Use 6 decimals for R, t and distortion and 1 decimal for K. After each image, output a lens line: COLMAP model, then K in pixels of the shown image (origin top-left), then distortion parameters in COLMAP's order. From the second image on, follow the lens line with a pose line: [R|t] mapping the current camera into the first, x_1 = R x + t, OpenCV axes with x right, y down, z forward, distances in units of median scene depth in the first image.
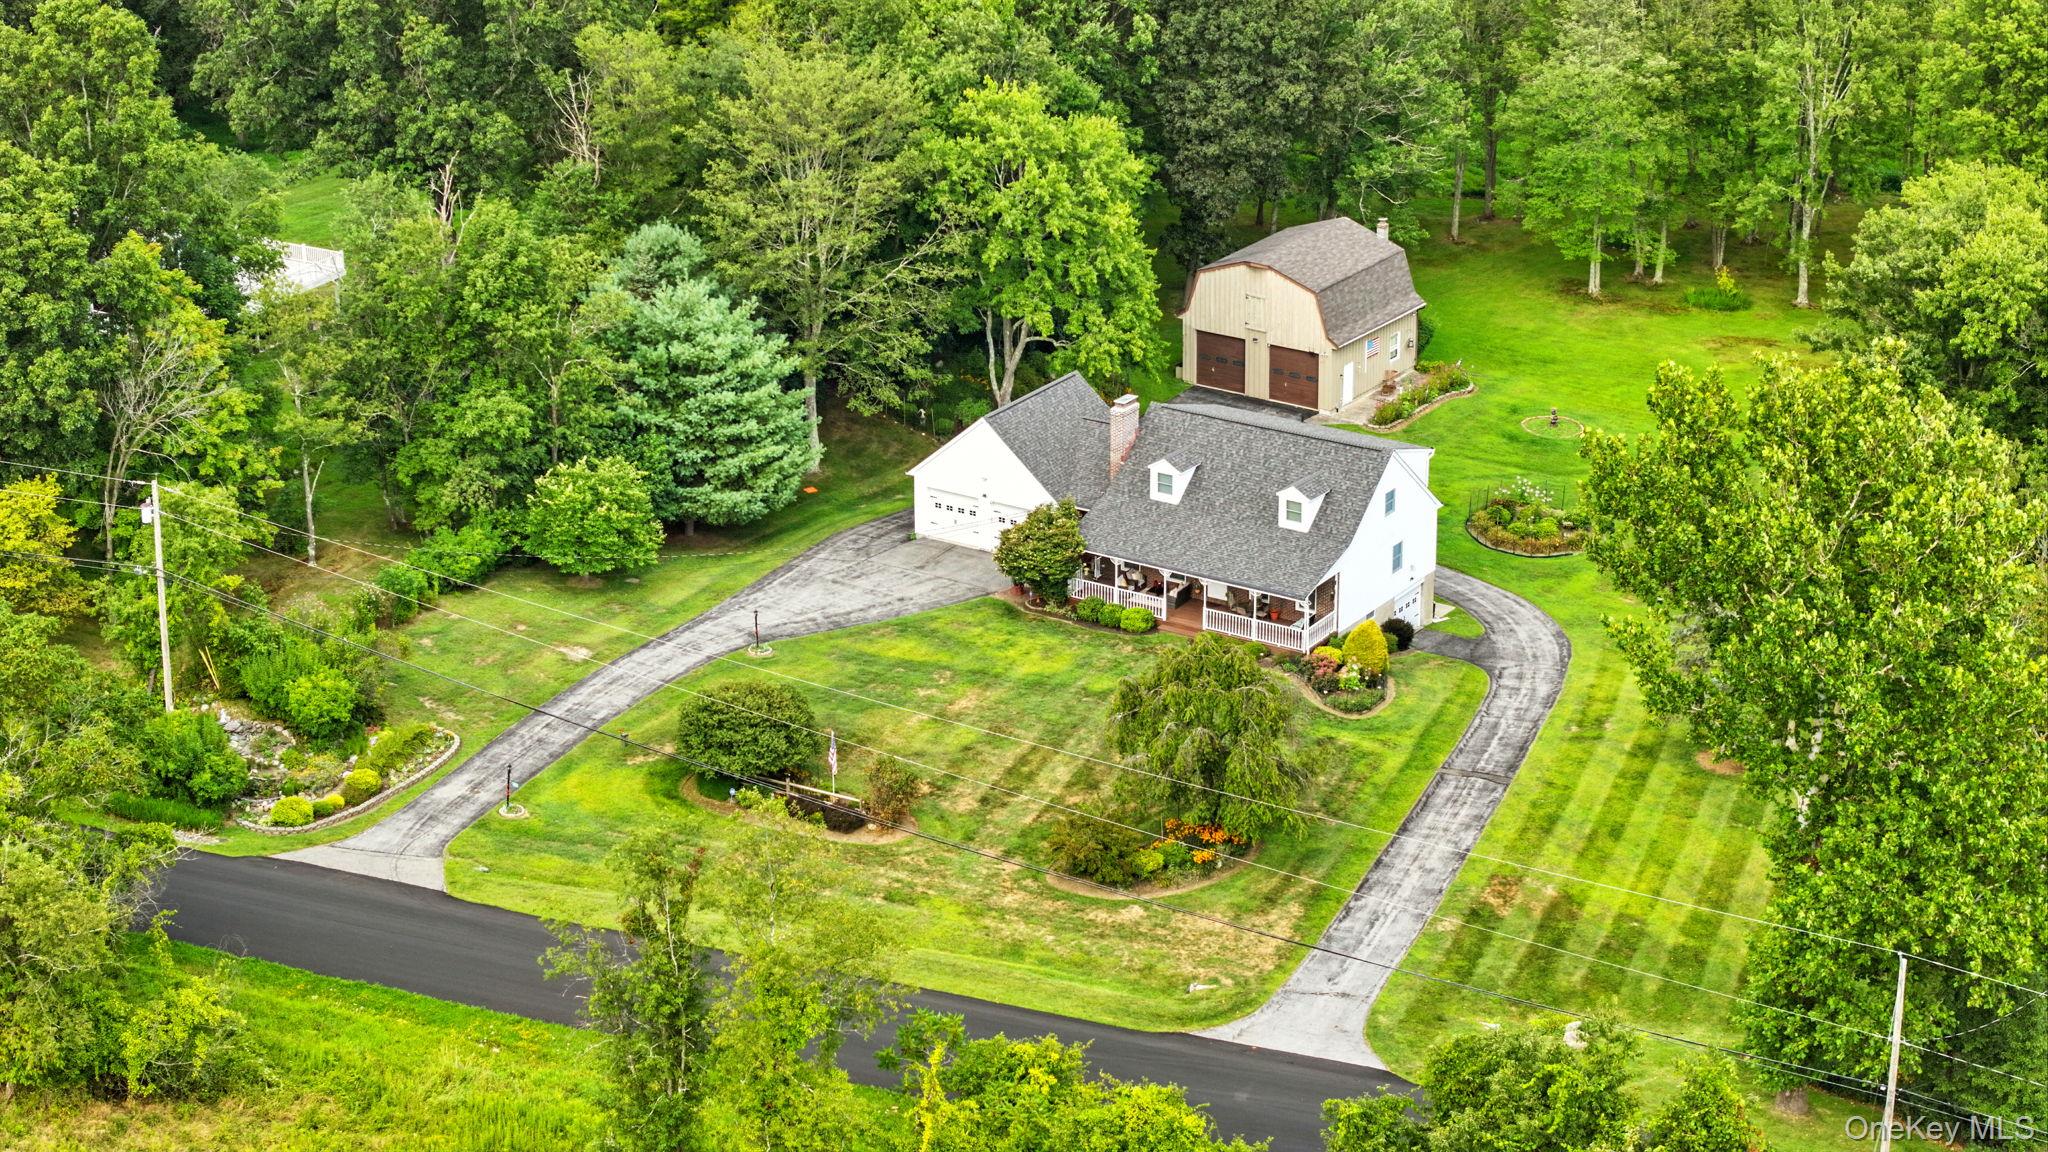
lens RADIAL K [[4066.4, 0, 1024.0], [0, 4066.4, 576.0], [0, 0, 1]] dist [-0.128563, 0.186945]
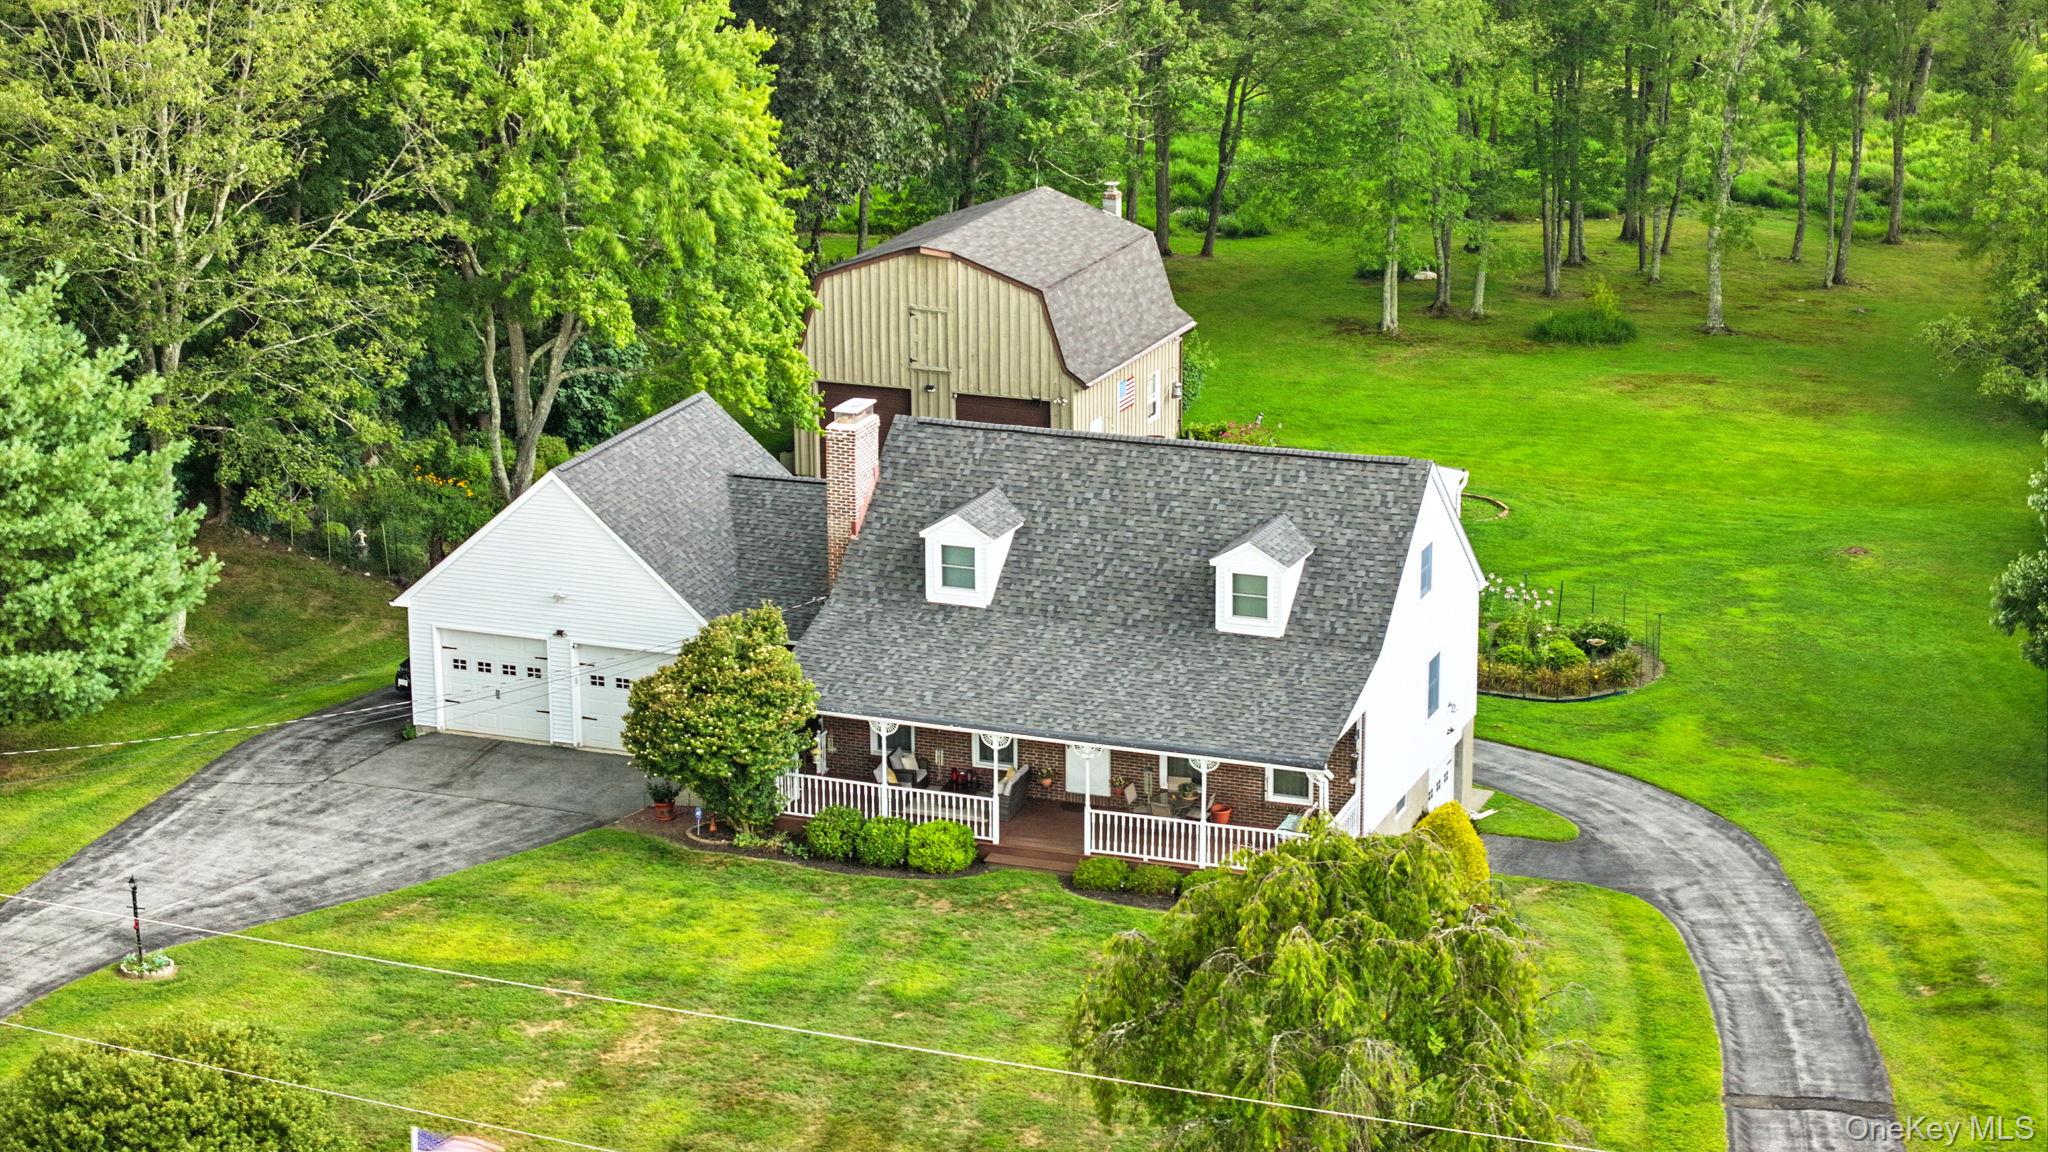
lens RADIAL K [[4066.4, 0, 1024.0], [0, 4066.4, 576.0], [0, 0, 1]] dist [-0.128563, 0.186945]
pose [[0.977379, -0.059535, 0.202942, -0.054618], [0.077812, 0.993482, -0.083301, 0.018812], [-0.196660, 0.097208, 0.975641, 0.510416]]
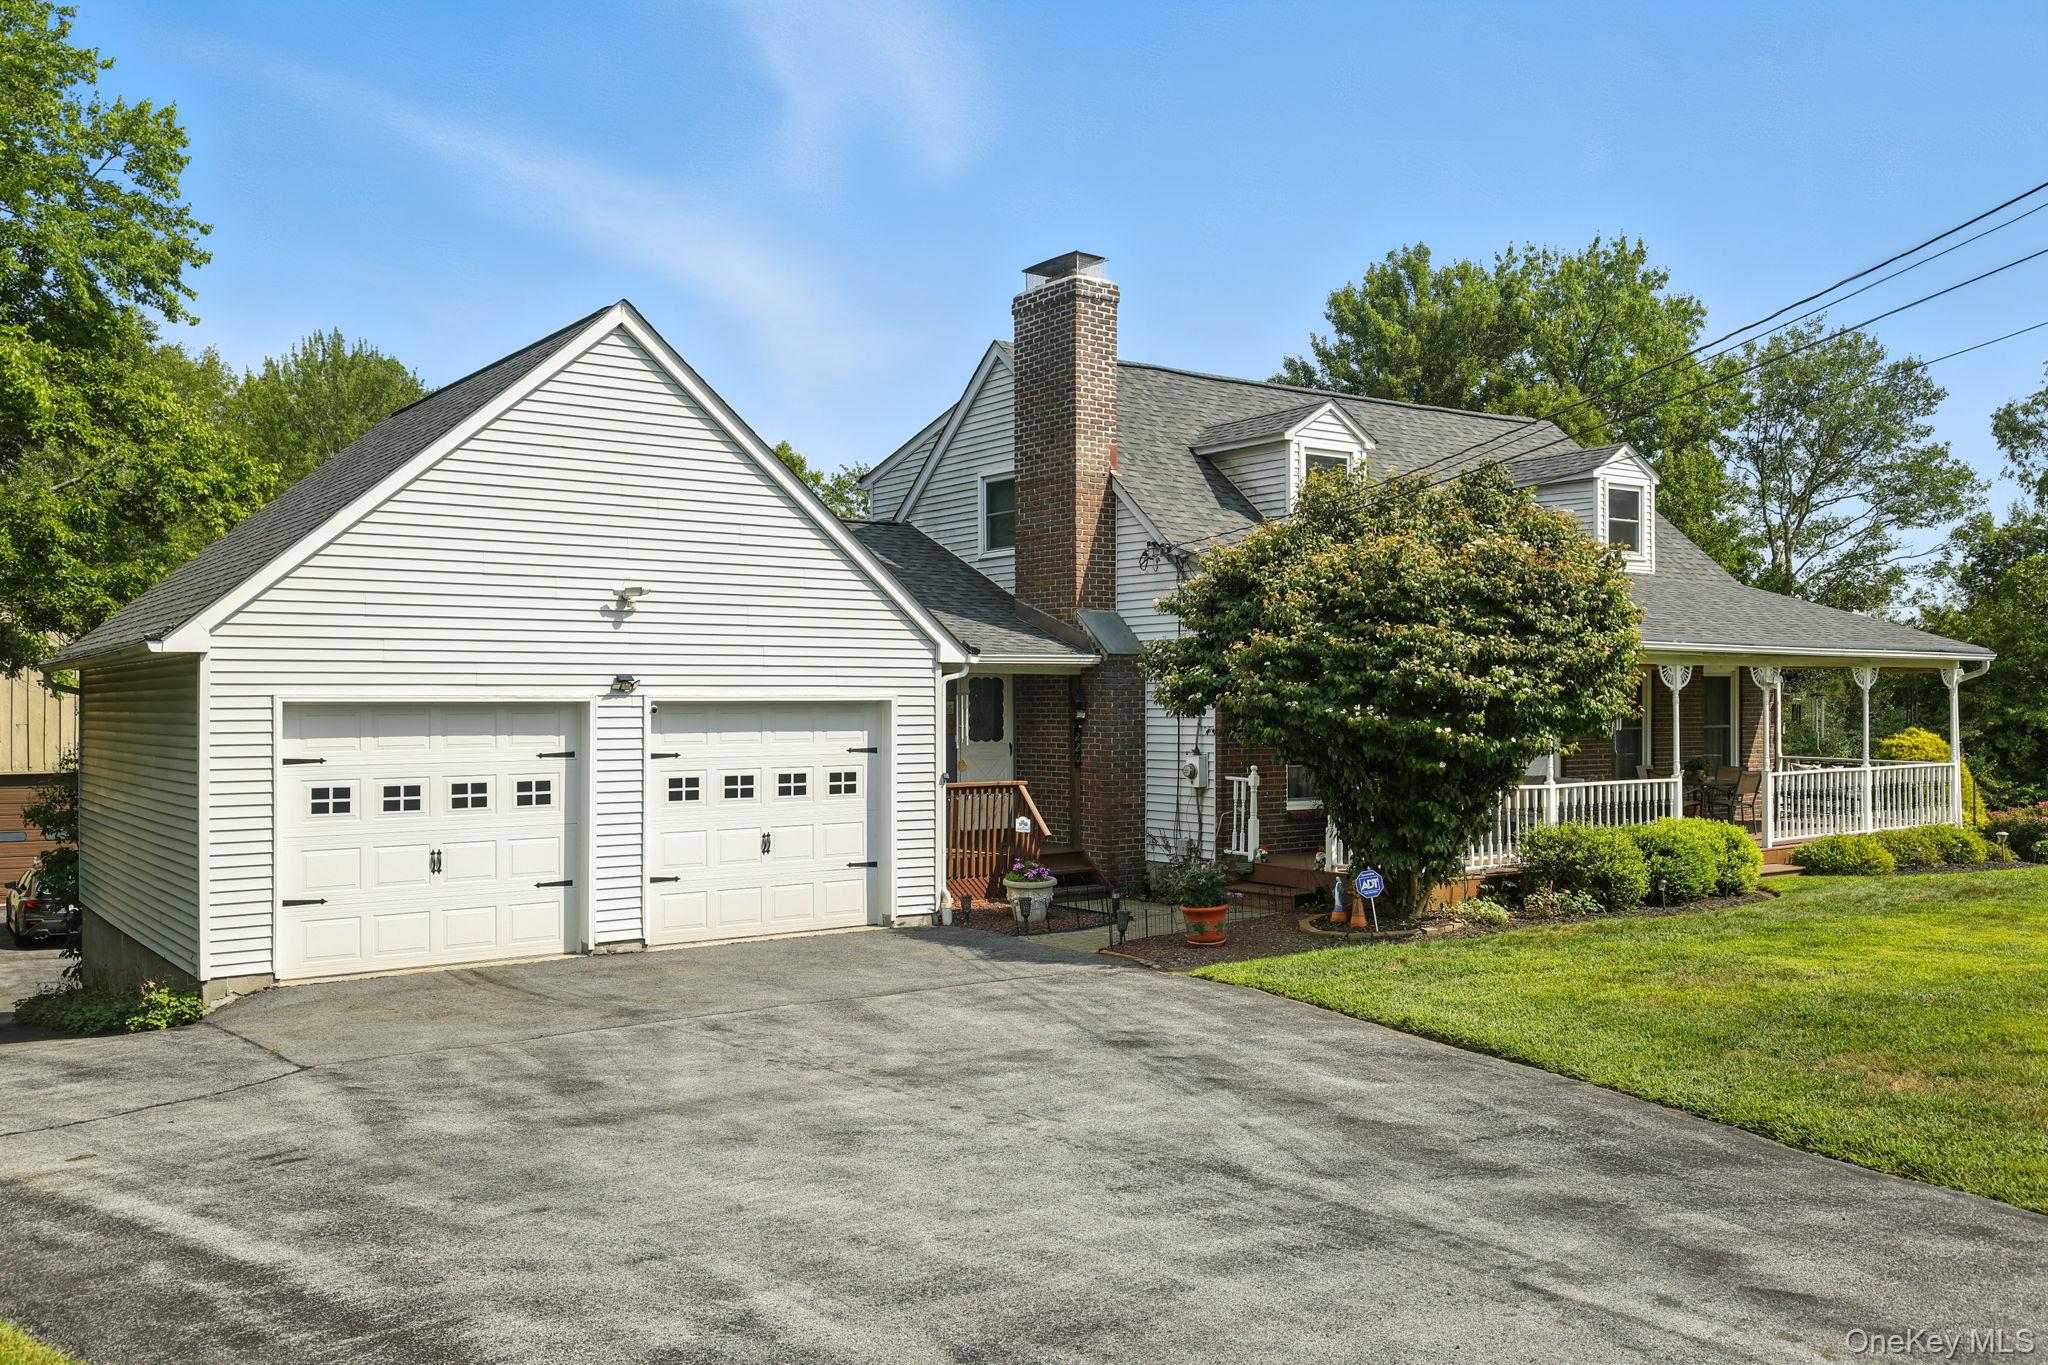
lens RADIAL K [[1698.6, 0, 1024.0], [0, 1698.6, 682.5], [0, 0, 1]] dist [-0.009573, -0.006043]
pose [[0.356089, 0.015576, 0.934322, -0.088299], [0.343500, 0.927675, -0.146380, 0.001175], [-0.869027, 0.373064, 0.324984, 0.955216]]
